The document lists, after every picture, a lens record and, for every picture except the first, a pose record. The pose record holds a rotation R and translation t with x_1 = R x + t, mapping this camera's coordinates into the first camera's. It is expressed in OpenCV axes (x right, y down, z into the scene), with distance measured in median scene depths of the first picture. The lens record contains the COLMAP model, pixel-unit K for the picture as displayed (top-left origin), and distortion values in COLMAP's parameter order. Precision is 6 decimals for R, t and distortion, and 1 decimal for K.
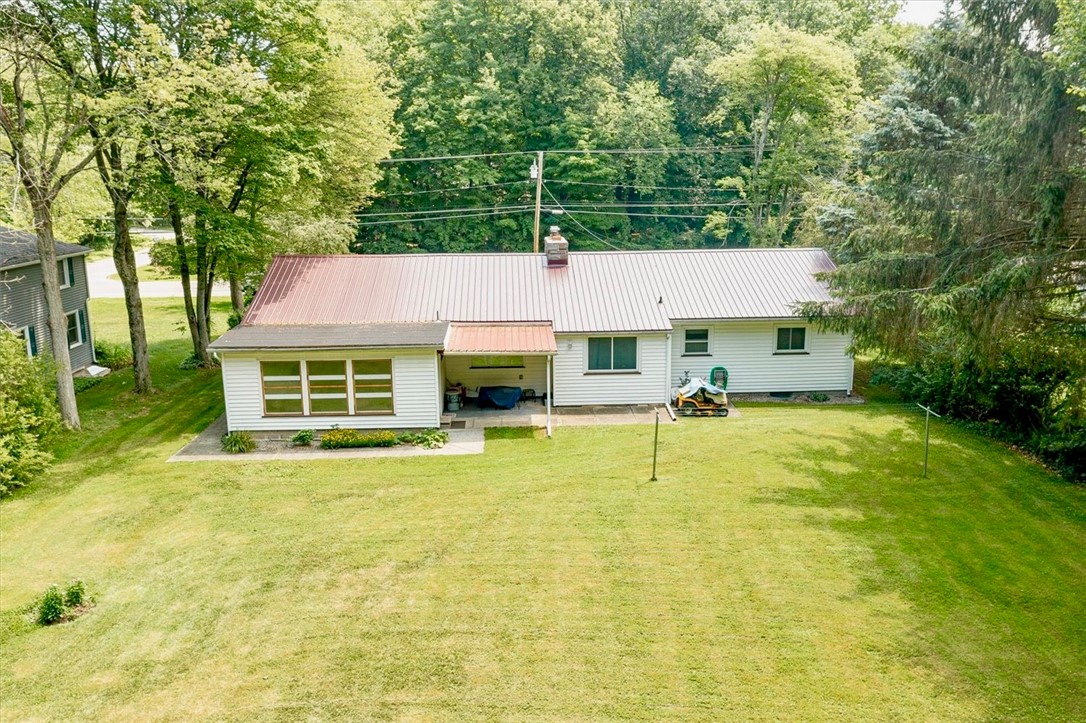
lens RADIAL K [[867.0, 0, 541.9], [0, 867.0, 358.4], [0, 0, 1]] dist [-0.014514, 0.007483]
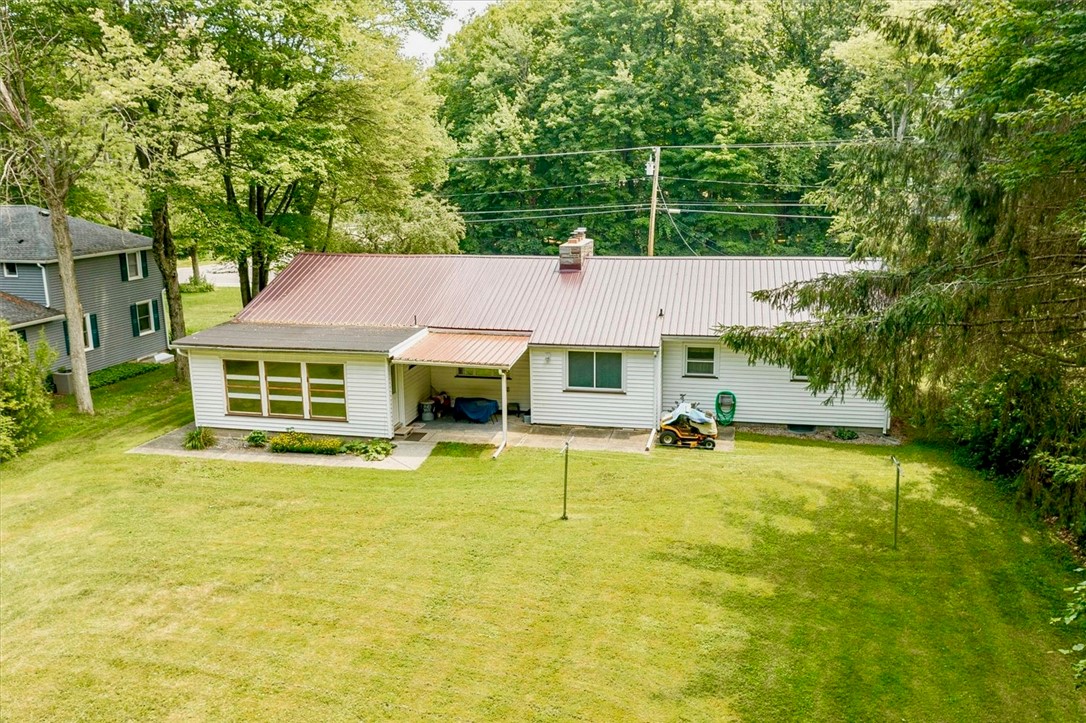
lens RADIAL K [[867.0, 0, 541.1], [0, 867.0, 356.7], [0, 0, 1]] dist [-0.014514, 0.007483]
pose [[0.966787, 0.051367, -0.250369, 0.259406], [-0.050786, 0.998671, 0.008782, -0.025176], [0.250487, 0.004225, 0.968111, 0.112839]]
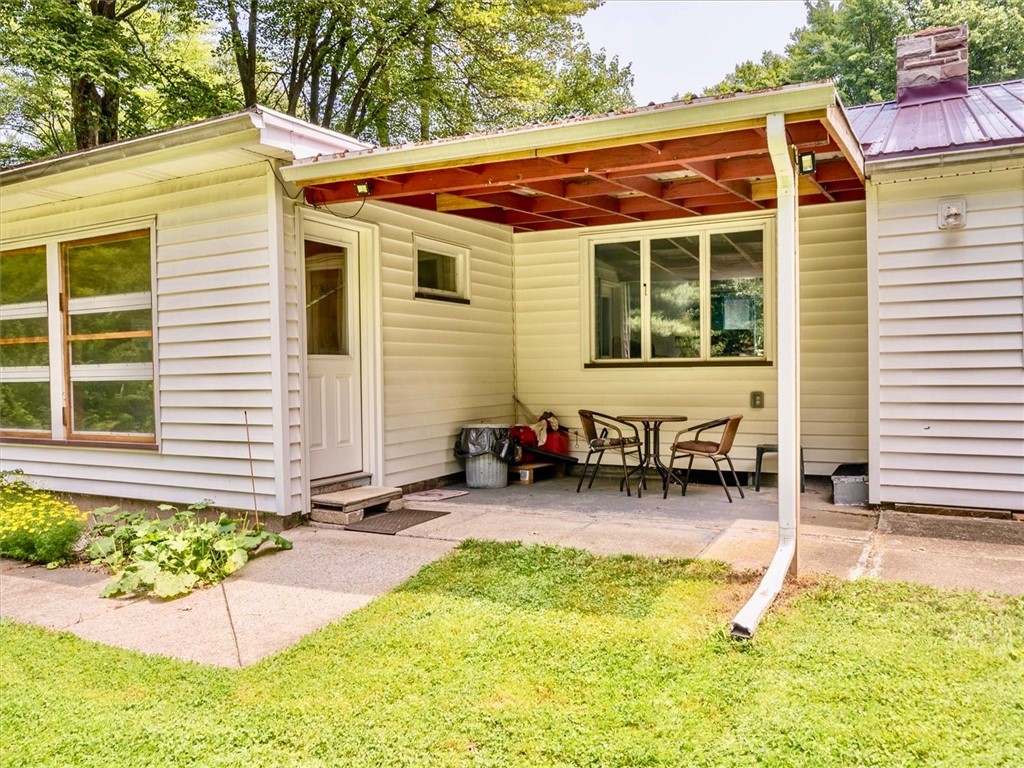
lens RADIAL K [[790.9, 0, 509.2], [0, 790.9, 383.7], [0, 0, 1]] dist [0.008157, 0.002657]
pose [[0.861767, 0.004678, -0.507283, 0.038270], [-0.098885, 0.982326, -0.158927, 0.068697], [0.497573, 0.187121, 0.846999, 0.796594]]
